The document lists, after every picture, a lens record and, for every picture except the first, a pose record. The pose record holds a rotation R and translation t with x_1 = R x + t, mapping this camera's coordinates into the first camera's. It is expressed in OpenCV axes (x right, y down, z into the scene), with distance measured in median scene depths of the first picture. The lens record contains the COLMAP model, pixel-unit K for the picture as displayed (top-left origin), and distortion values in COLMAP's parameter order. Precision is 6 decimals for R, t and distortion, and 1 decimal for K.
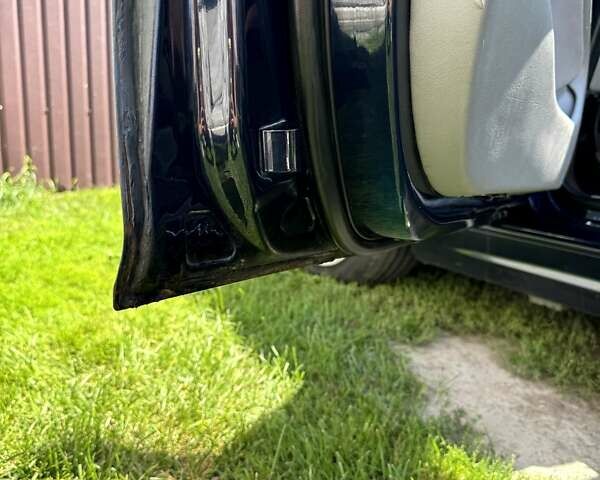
lens RADIAL K [[560.3, 0, 285.6], [0, 560.3, 239.4], [0, 0, 1]] dist [0.137615, -0.264226]
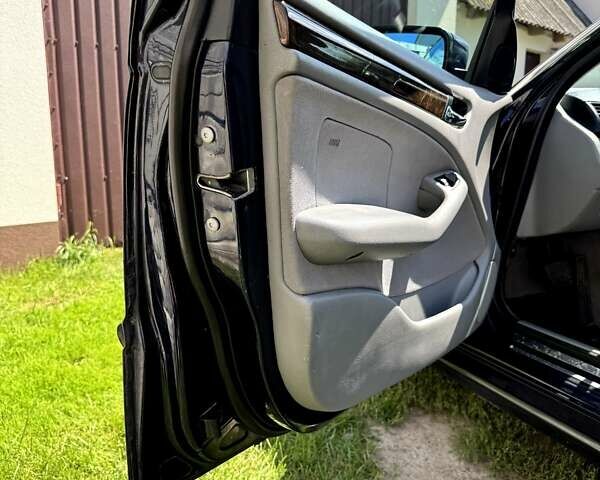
lens RADIAL K [[560.7, 0, 299.6], [0, 560.7, 241.6], [0, 0, 1]] dist [0.157596, -0.284962]
pose [[0.997249, -0.003631, -0.074029, 0.126919], [0.003876, 0.999987, 0.003163, -0.226901], [0.074017, -0.003441, 0.997251, -0.270232]]
